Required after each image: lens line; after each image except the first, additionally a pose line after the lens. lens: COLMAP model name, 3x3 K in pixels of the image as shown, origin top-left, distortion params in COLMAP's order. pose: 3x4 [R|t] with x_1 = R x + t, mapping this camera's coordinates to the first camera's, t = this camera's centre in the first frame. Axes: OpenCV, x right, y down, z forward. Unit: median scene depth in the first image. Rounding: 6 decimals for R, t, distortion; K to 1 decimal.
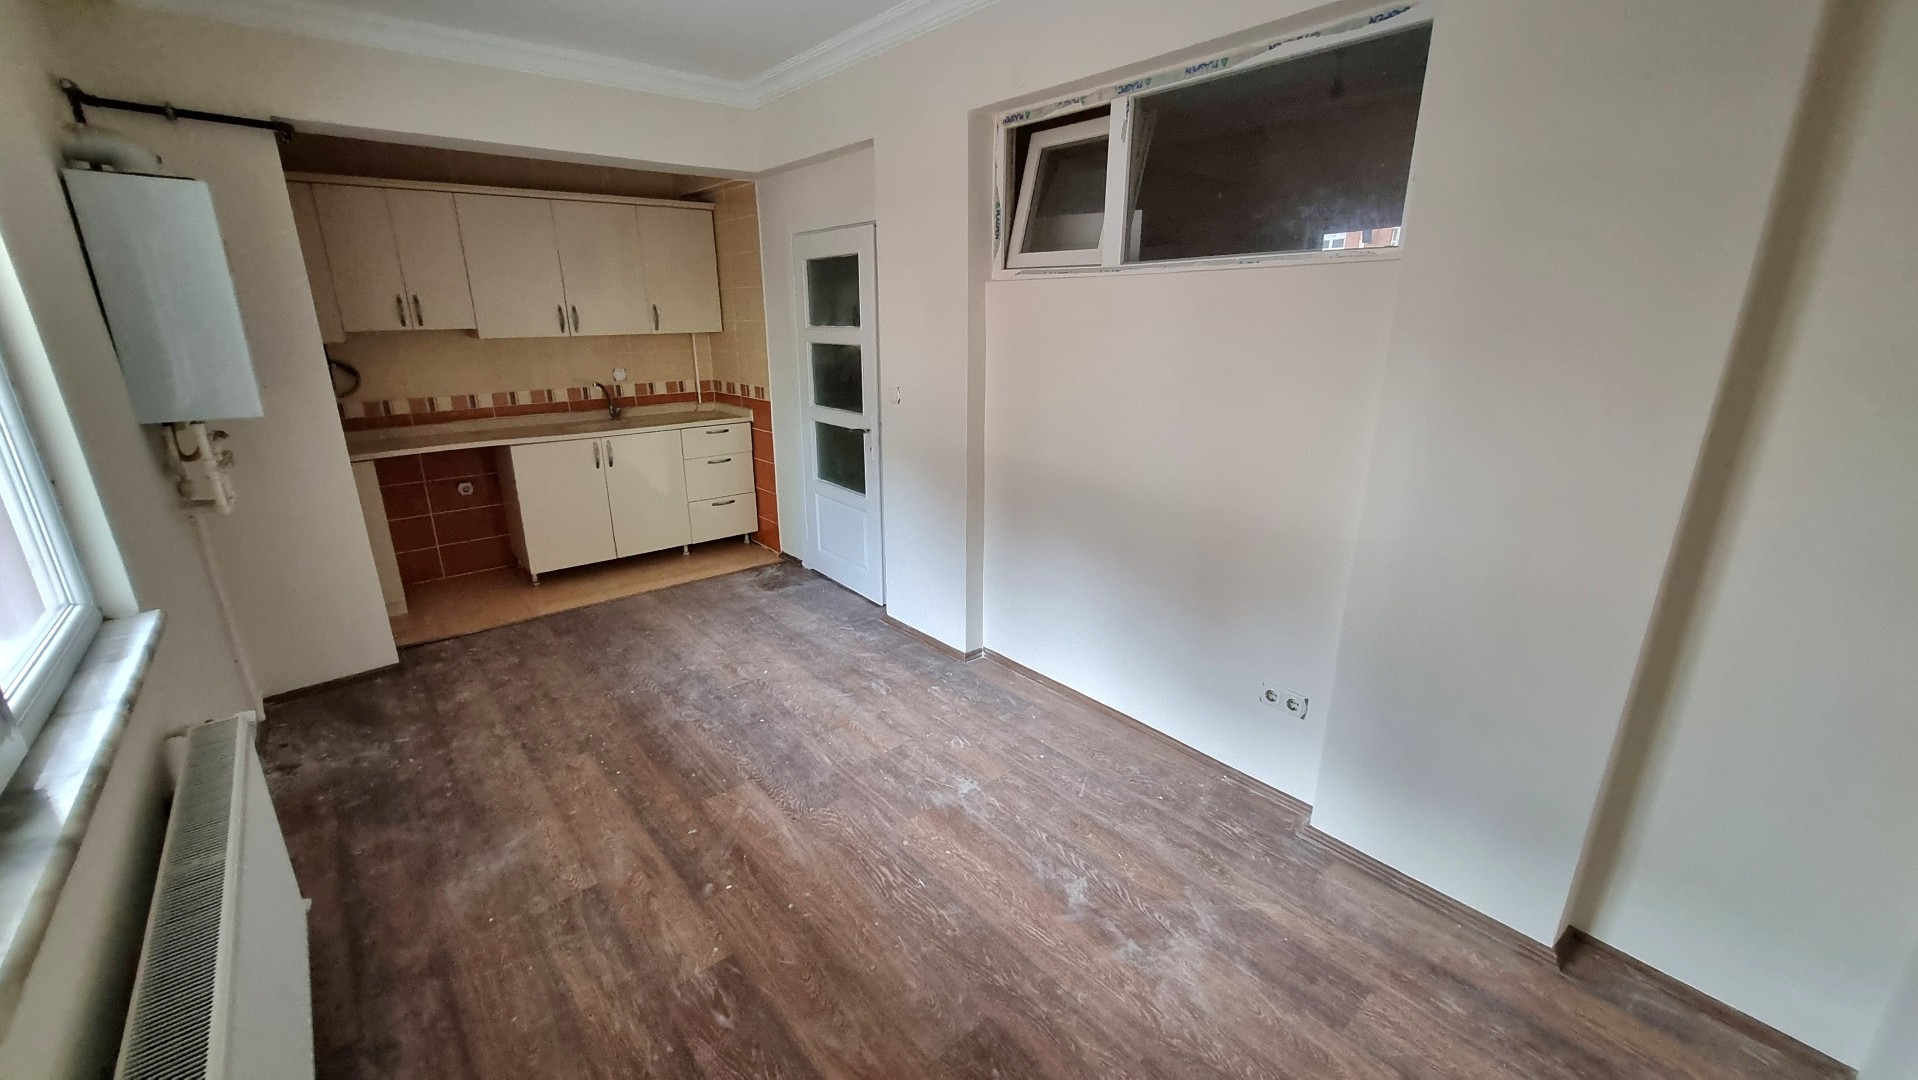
lens RADIAL K [[737.7, 0, 951.7], [0, 737.7, 537.0], [0, 0, 1]] dist [0.001800, -0.001231]
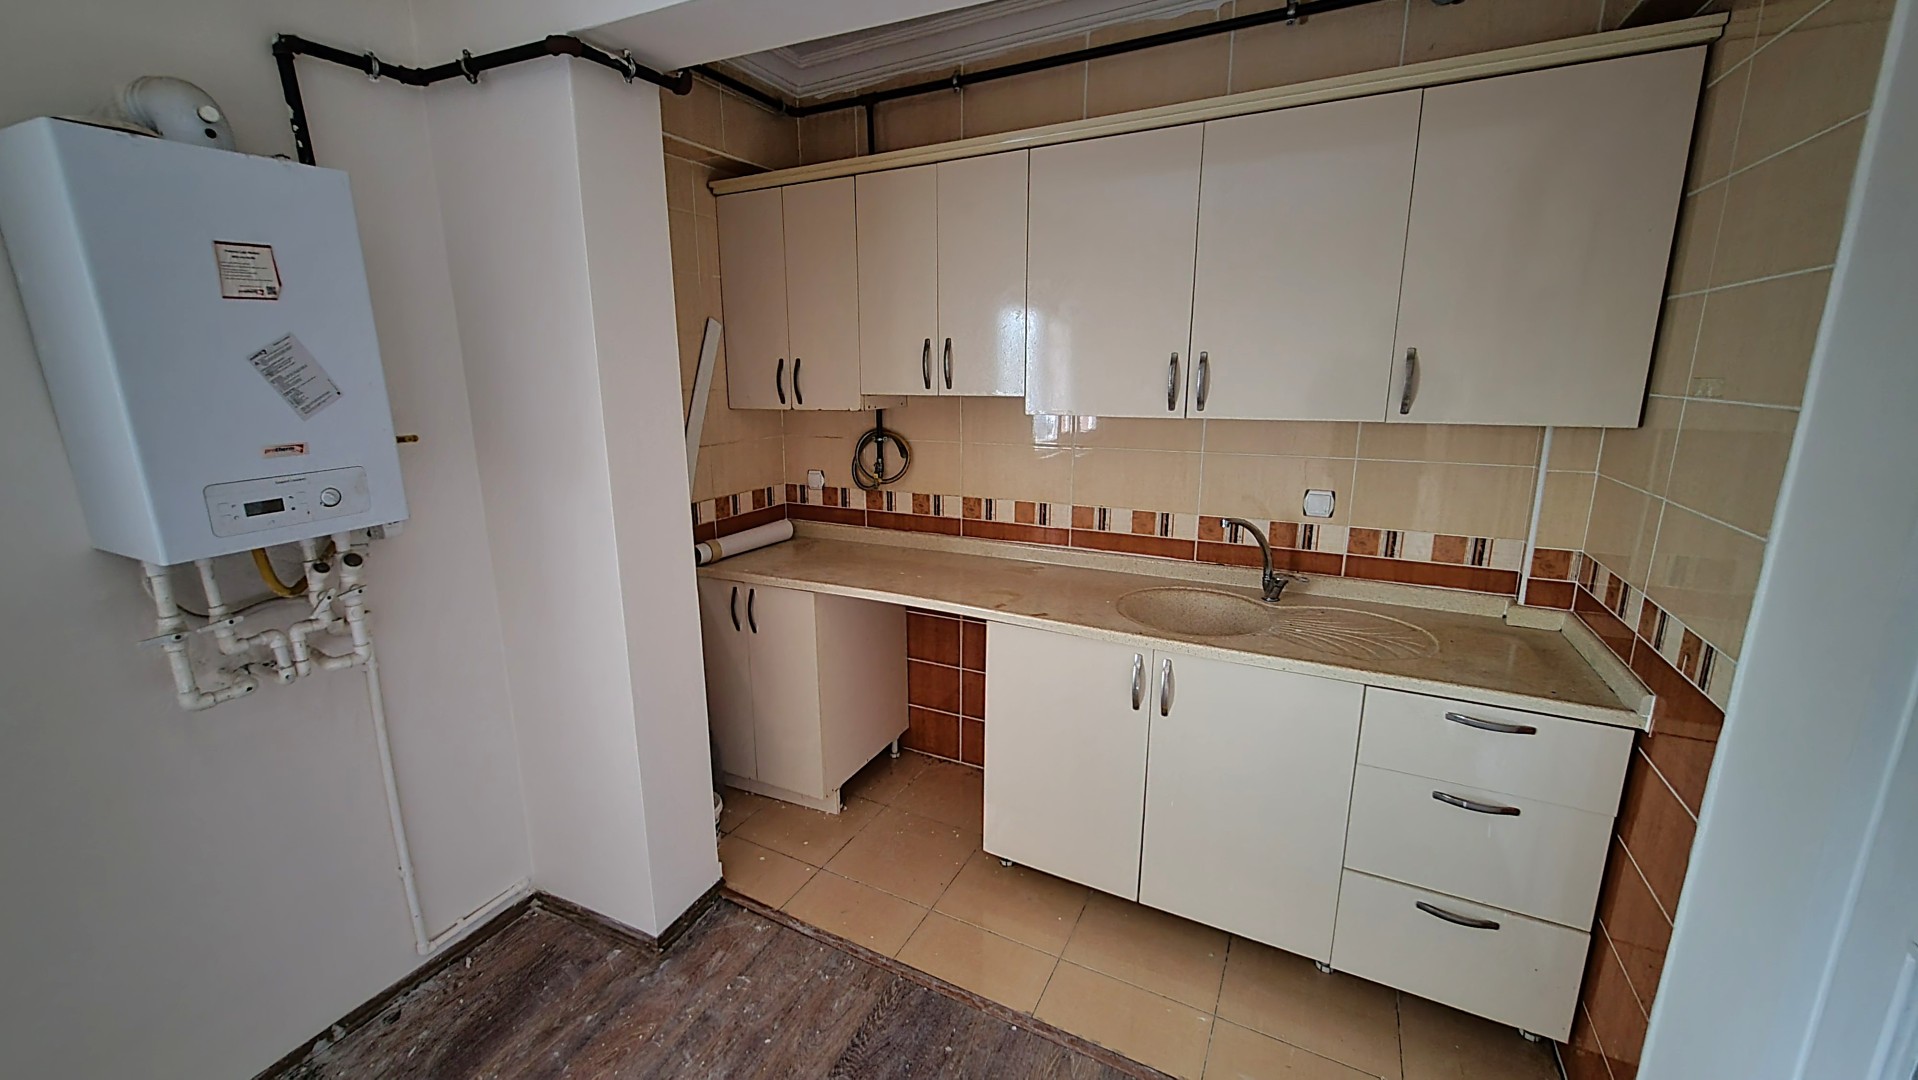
lens RADIAL K [[737.7, 0, 953.6], [0, 737.7, 528.0], [0, 0, 1]] dist [0.001800, -0.001231]
pose [[0.376980, 0.204927, -0.903267, -0.138553], [-0.271812, 0.956755, 0.103621, -0.214610], [0.885440, 0.206455, 0.416379, 0.691431]]
